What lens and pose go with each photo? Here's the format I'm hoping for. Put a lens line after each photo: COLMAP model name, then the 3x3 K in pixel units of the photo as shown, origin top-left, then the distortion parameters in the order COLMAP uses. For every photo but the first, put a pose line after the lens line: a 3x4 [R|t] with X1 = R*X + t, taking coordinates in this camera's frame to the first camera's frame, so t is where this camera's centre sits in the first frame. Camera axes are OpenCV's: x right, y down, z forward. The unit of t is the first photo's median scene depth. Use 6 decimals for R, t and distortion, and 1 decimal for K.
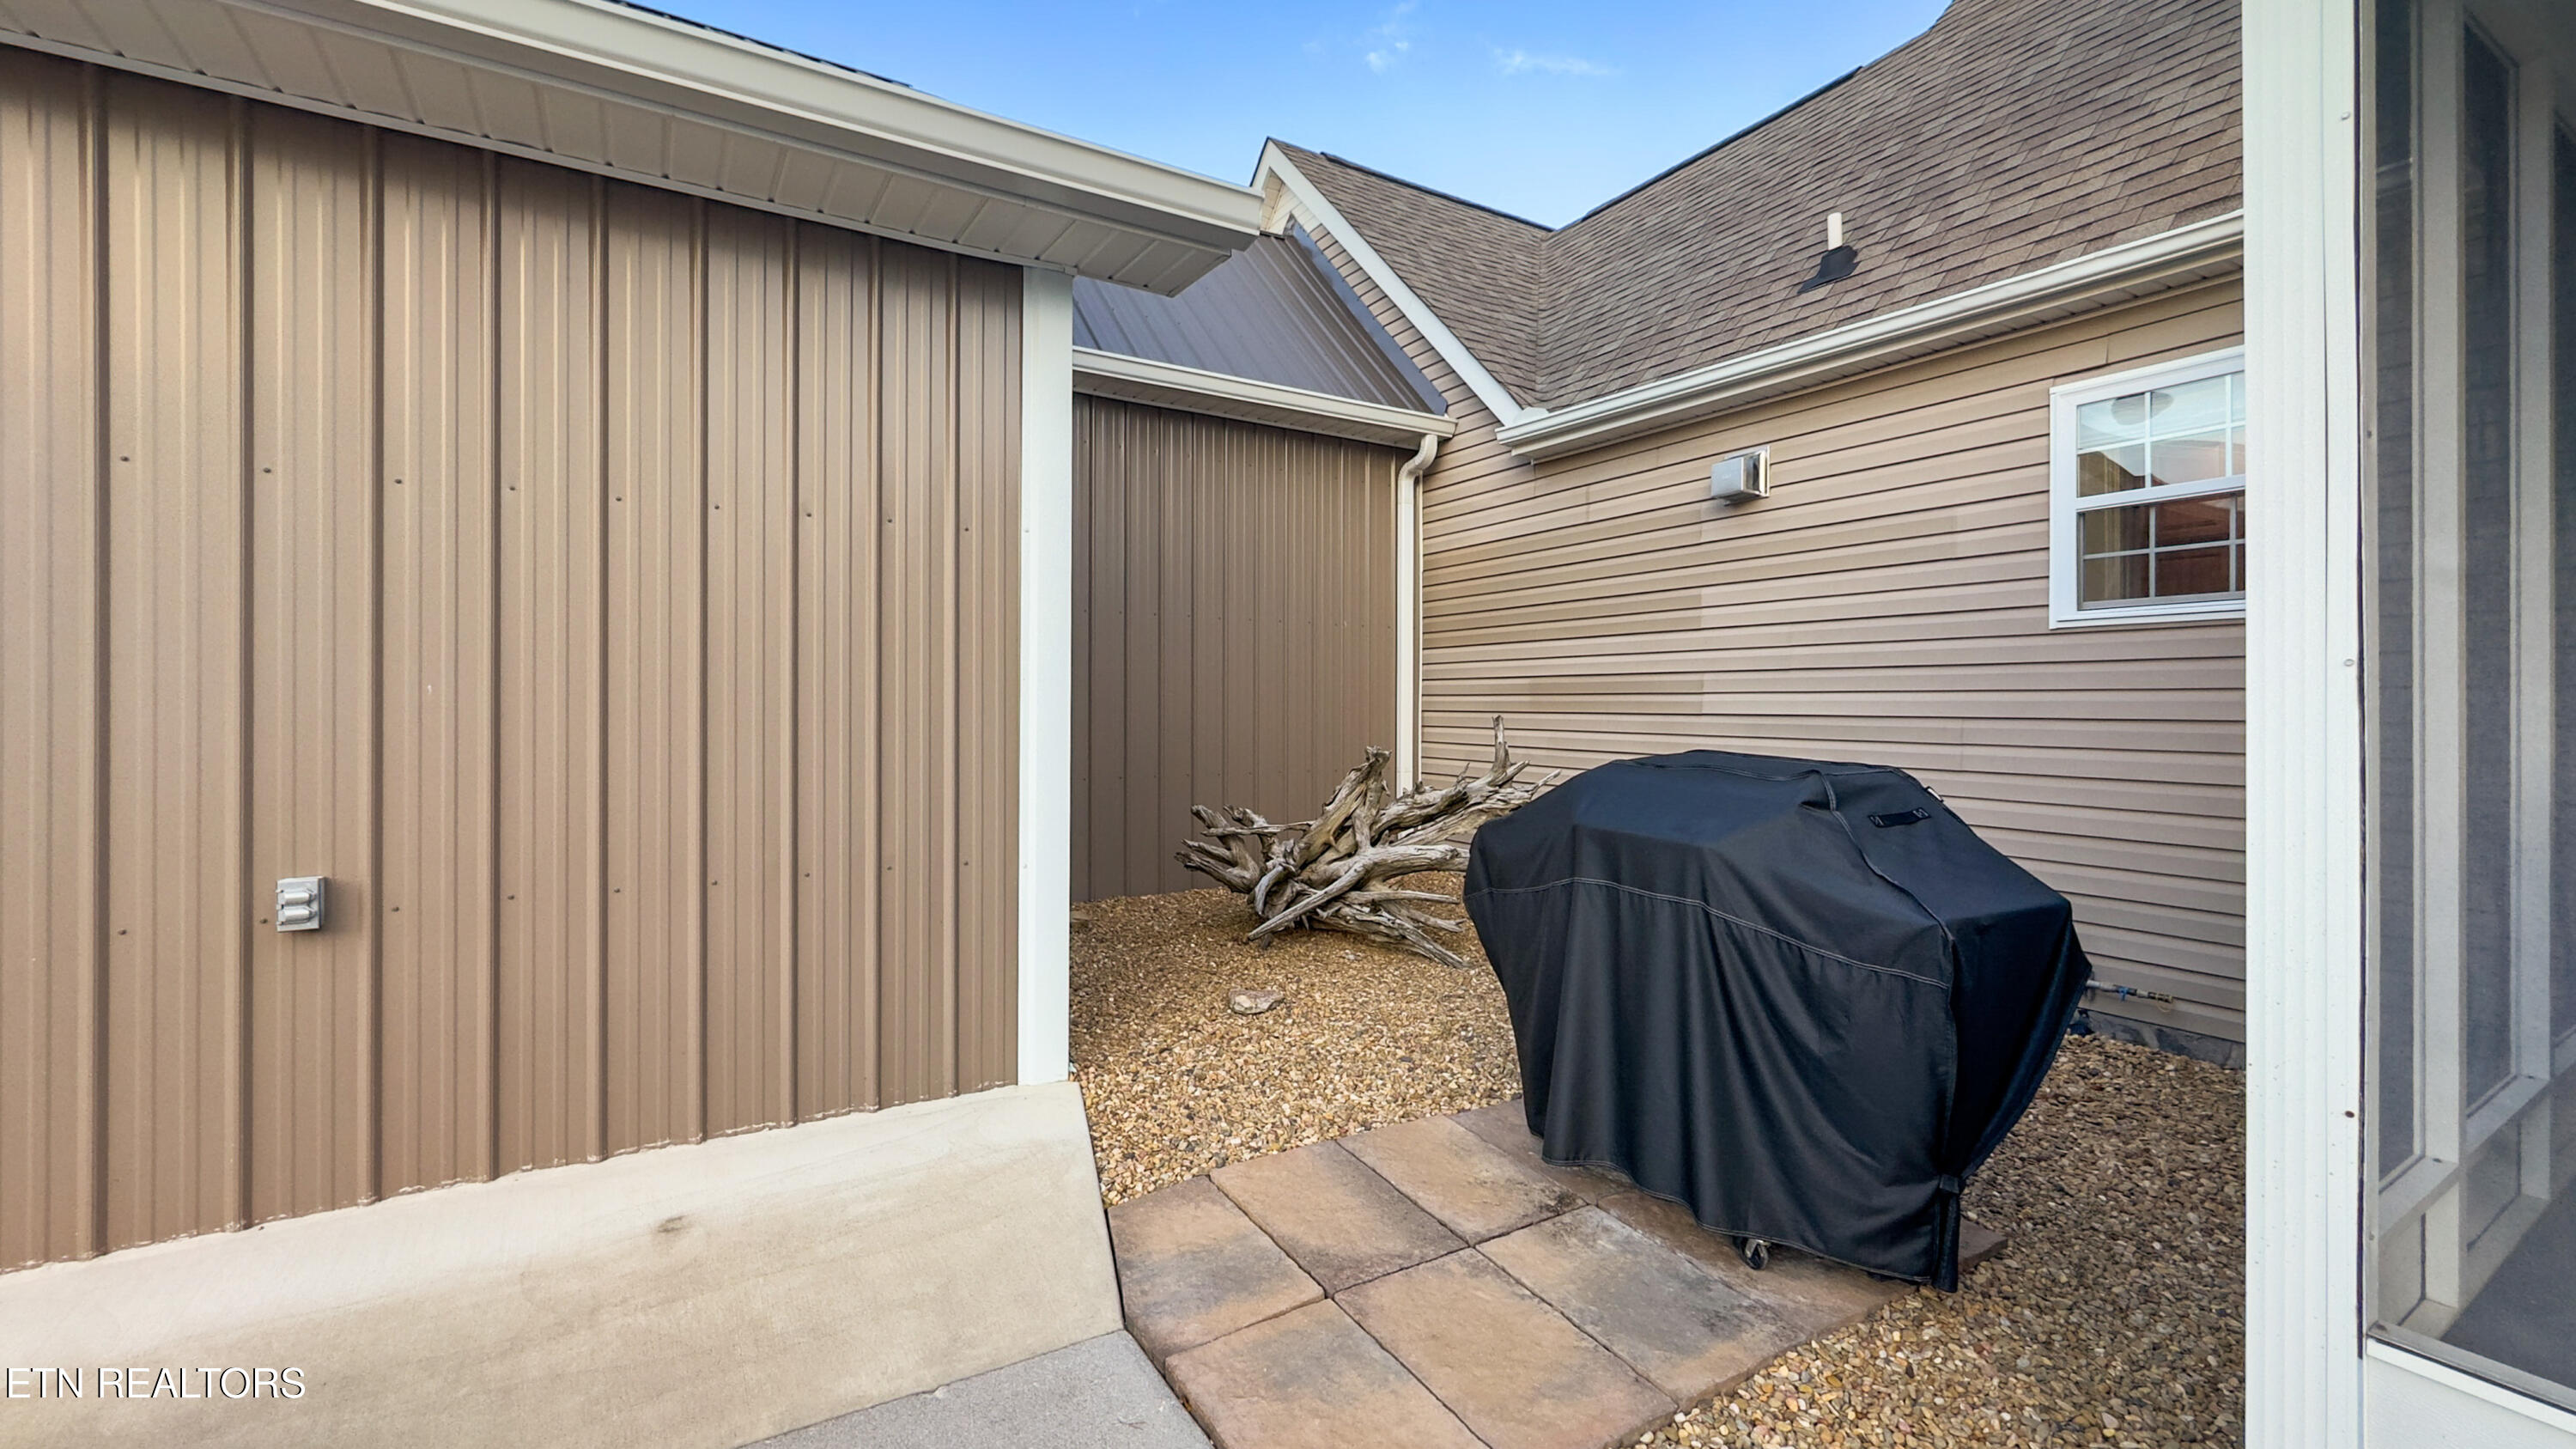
lens RADIAL K [[1067.1, 0, 1301.2], [0, 1067.1, 673.6], [0, 0, 1]] dist [-0.006589, 0.000134]
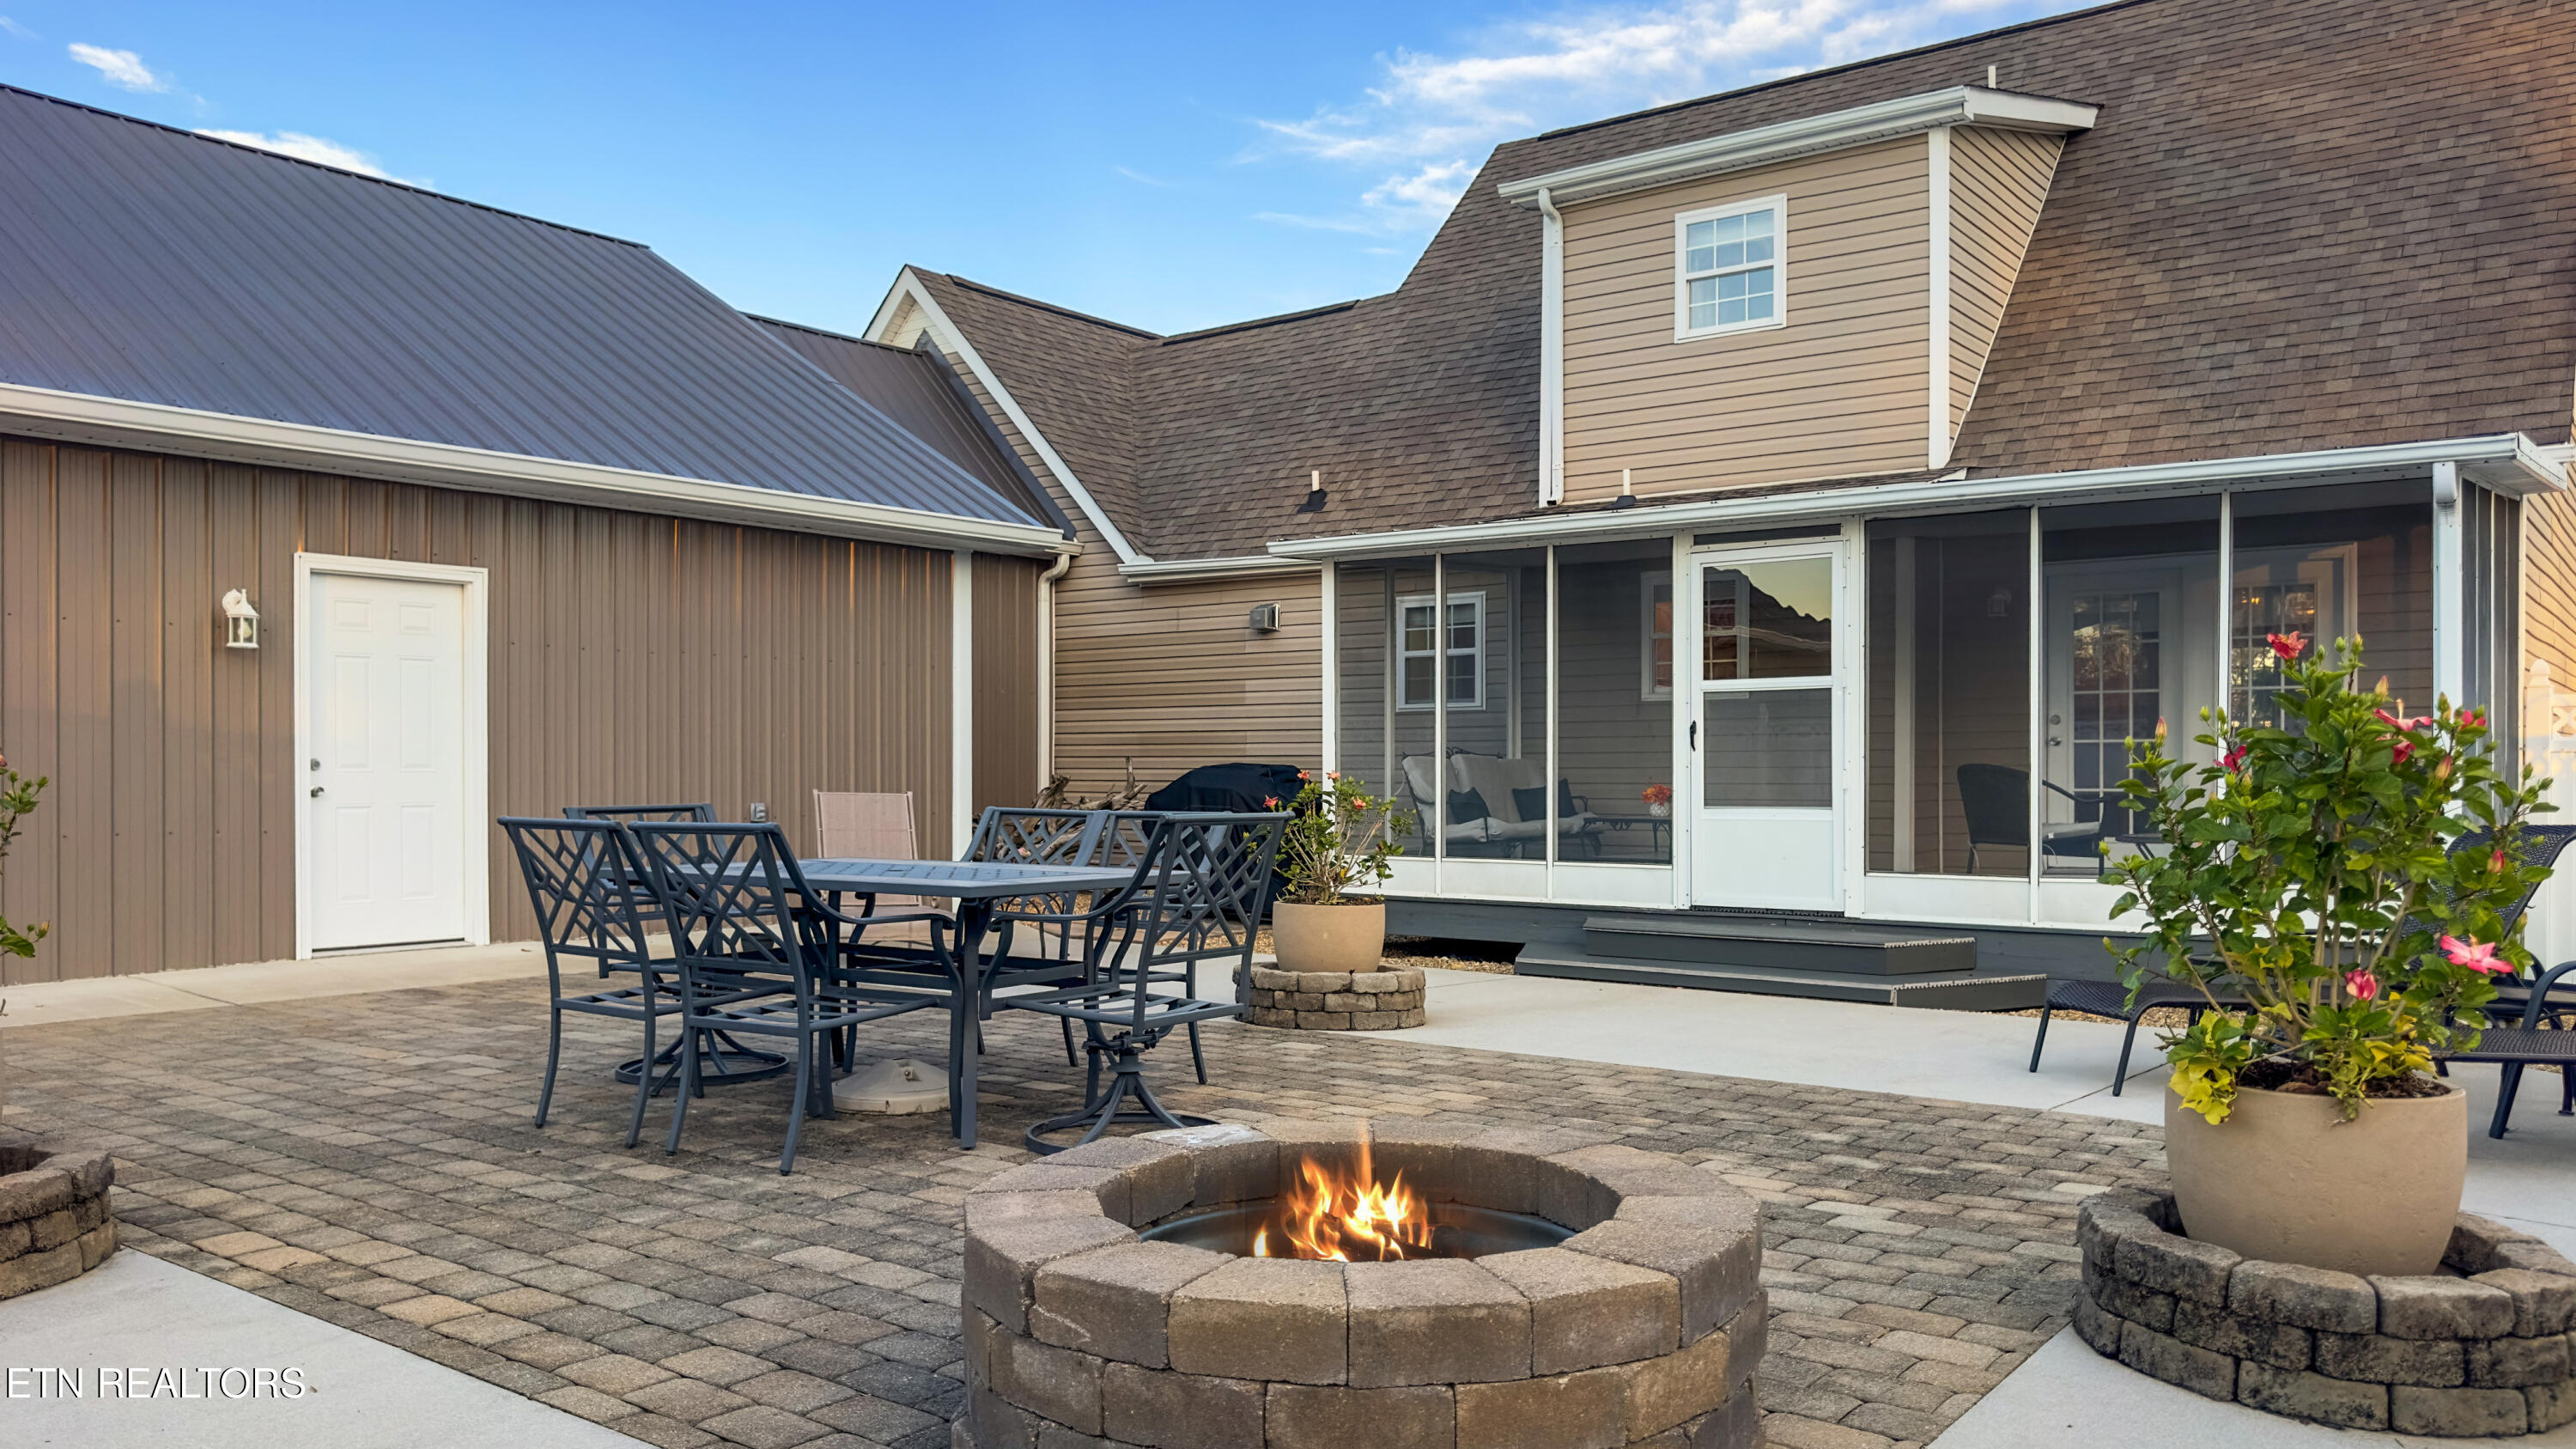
lens RADIAL K [[1817.8, 0, 1284.9], [0, 1817.8, 713.5], [0, 0, 1]] dist [0.001240, -0.000030]
pose [[0.938528, -0.004503, 0.345173, -0.418939], [0.002546, 0.999978, 0.006122, -0.031706], [-0.345193, -0.004867, 0.938519, -1.288204]]
